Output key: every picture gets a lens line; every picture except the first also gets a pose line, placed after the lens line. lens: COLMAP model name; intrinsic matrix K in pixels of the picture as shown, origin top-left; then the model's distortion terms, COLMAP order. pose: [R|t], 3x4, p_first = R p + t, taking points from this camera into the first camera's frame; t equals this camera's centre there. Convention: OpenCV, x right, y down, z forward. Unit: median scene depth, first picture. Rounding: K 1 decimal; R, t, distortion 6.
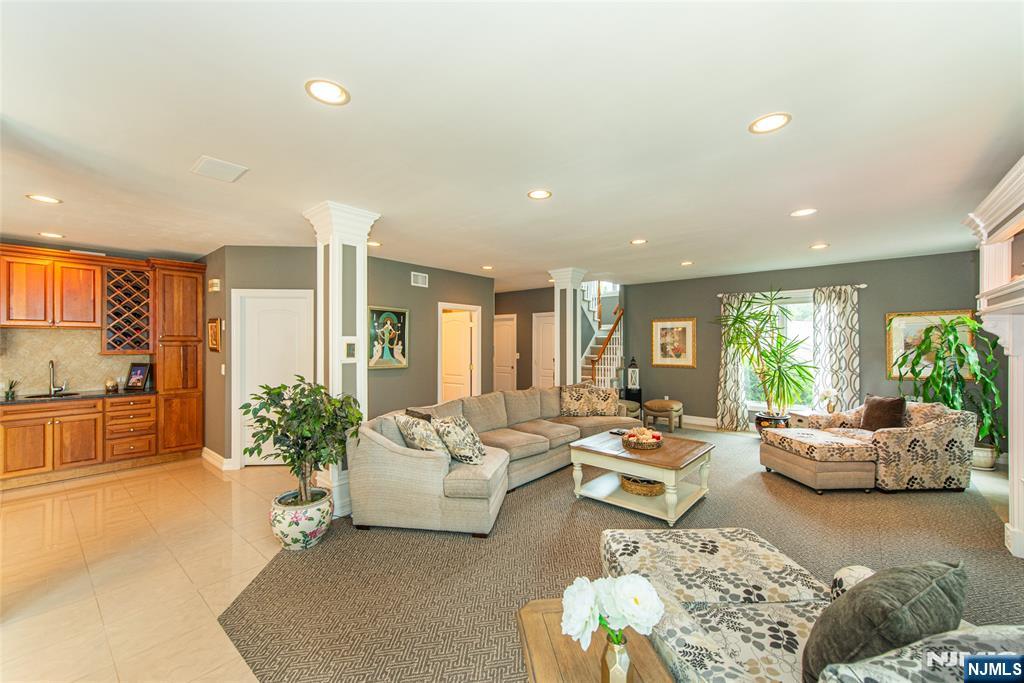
lens RADIAL K [[403.2, 0, 512.7], [0, 403.2, 348.8], [0, 0, 1]] dist [0.012560, -0.000073]
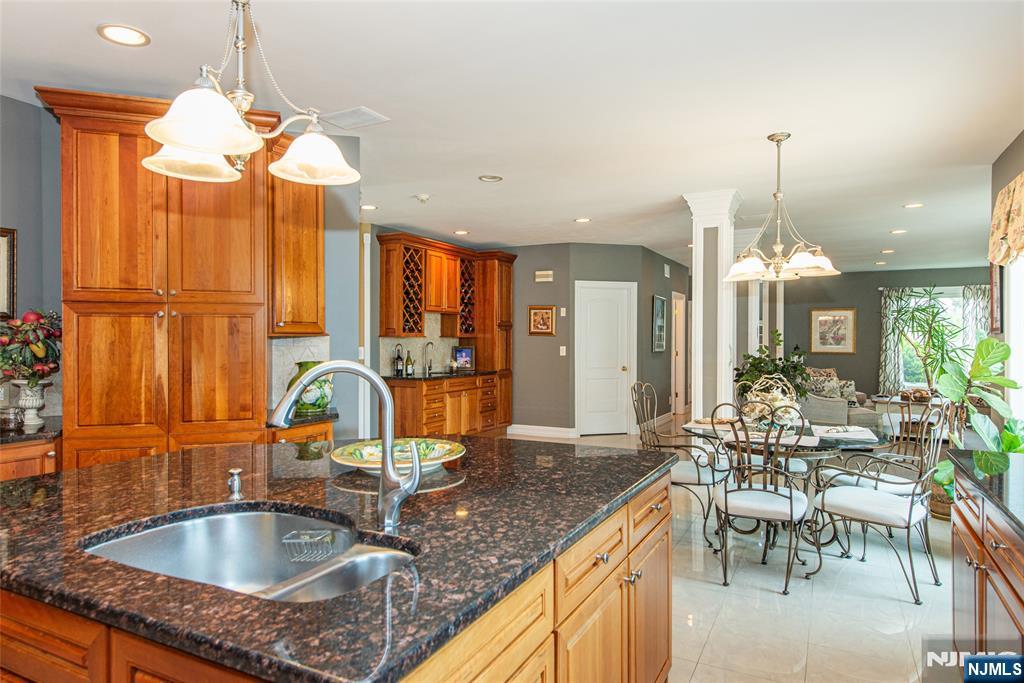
lens RADIAL K [[629.9, 0, 513.4], [0, 629.9, 341.7], [0, 0, 1]] dist [0.020244, -0.002036]
pose [[0.974897, 0.000503, 0.222656, -1.033558], [0.001154, 0.999973, -0.007311, 0.031252], [-0.222654, 0.007384, 0.974870, -0.571488]]
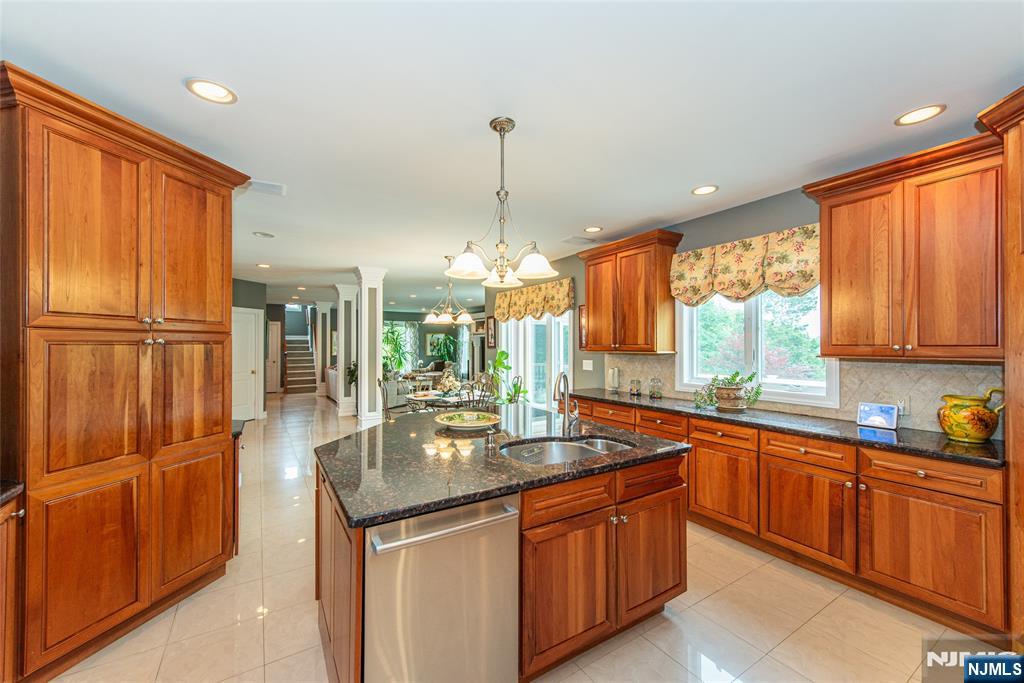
lens RADIAL K [[403.7, 0, 516.0], [0, 403.7, 340.6], [0, 0, 1]] dist [0.012319, -0.000264]
pose [[0.294881, 0.009908, 0.955483, -1.463769], [0.011005, 0.999845, -0.013765, 0.009700], [-0.955471, 0.014574, 0.294726, -0.376584]]
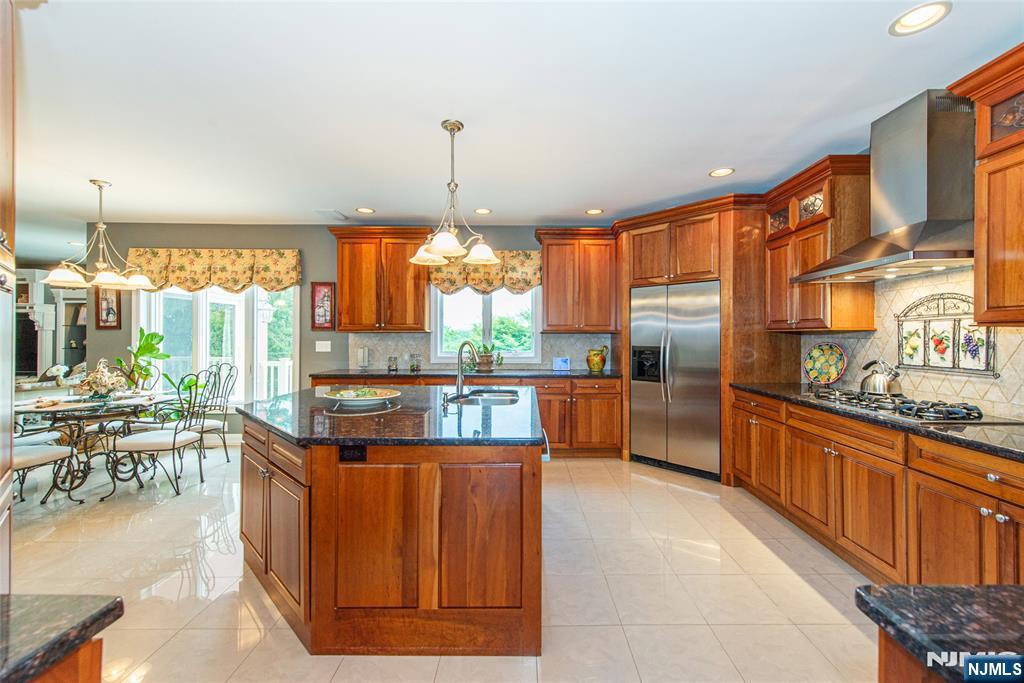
lens RADIAL K [[417.2, 0, 534.3], [0, 417.2, 334.2], [0, 0, 1]] dist [0.000664, -0.000086]
pose [[-0.658289, 0.000586, 0.752765, -1.510034], [0.004631, 0.999984, 0.003272, 0.027305], [-0.752751, 0.005640, -0.658281, -0.029505]]
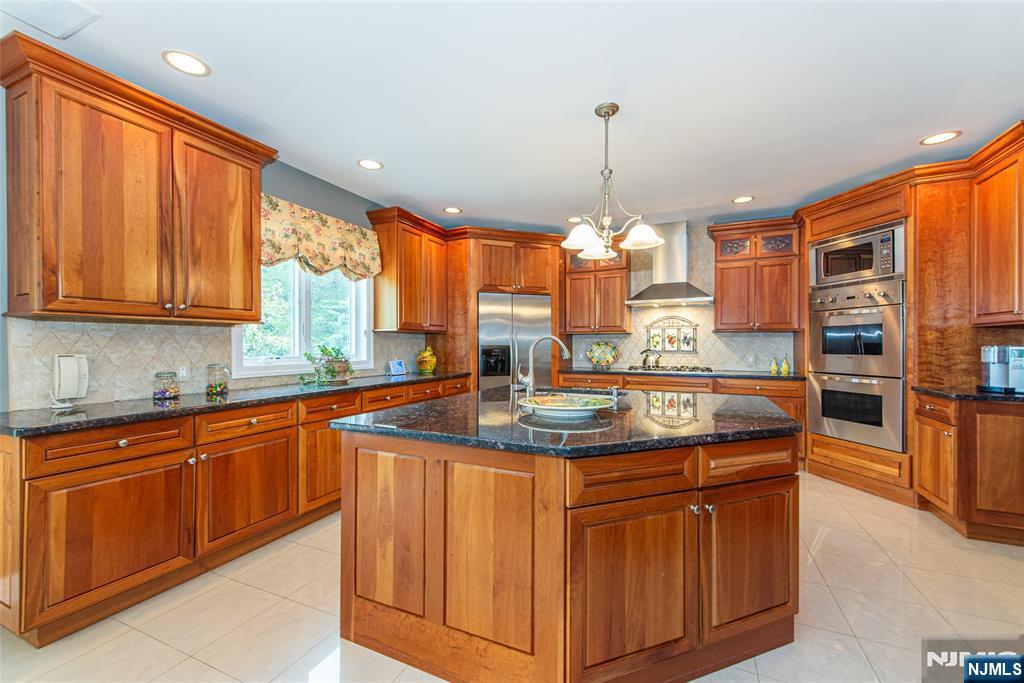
lens RADIAL K [[395.1, 0, 512.0], [0, 395.1, 341.5], [0, 0, 1]] dist [0.001676, -0.000050]
pose [[-0.963727, -0.001777, -0.266883, -0.919145], [-0.002834, 0.999990, 0.003573, 0.041468], [0.266874, 0.004200, -0.963722, 0.105788]]
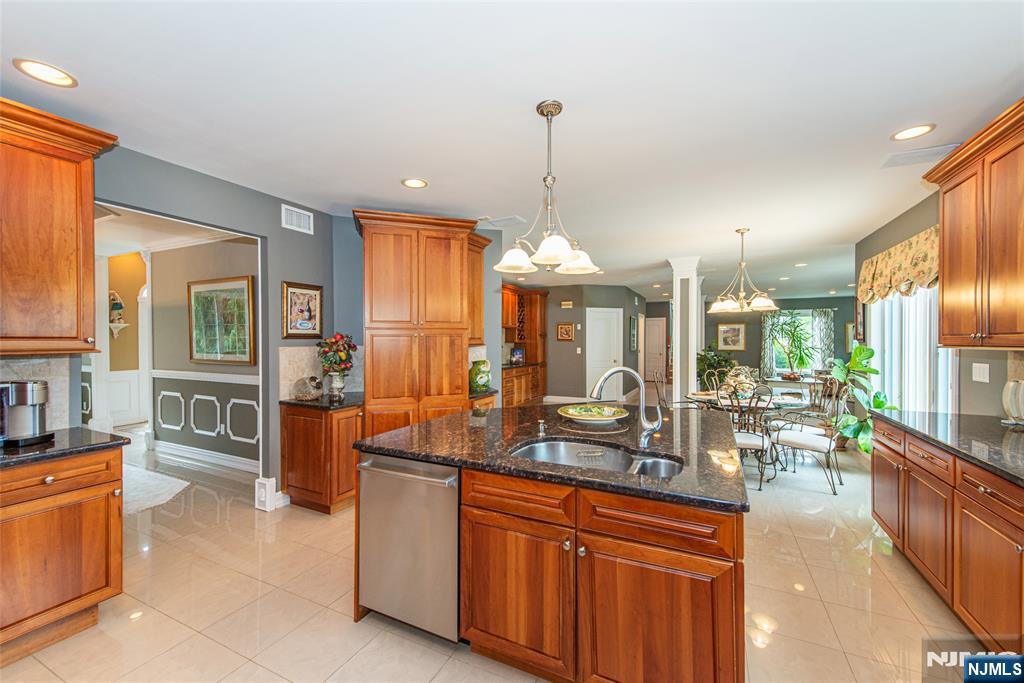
lens RADIAL K [[408.3, 0, 512.0], [0, 408.3, 341.5], [0, 0, 1]] dist [0.015761, 0.000003]
pose [[0.969965, -0.002604, 0.243231, -1.221980], [0.004496, 0.999964, -0.007227, 0.017433], [-0.243204, 0.008104, 0.969941, -0.616576]]
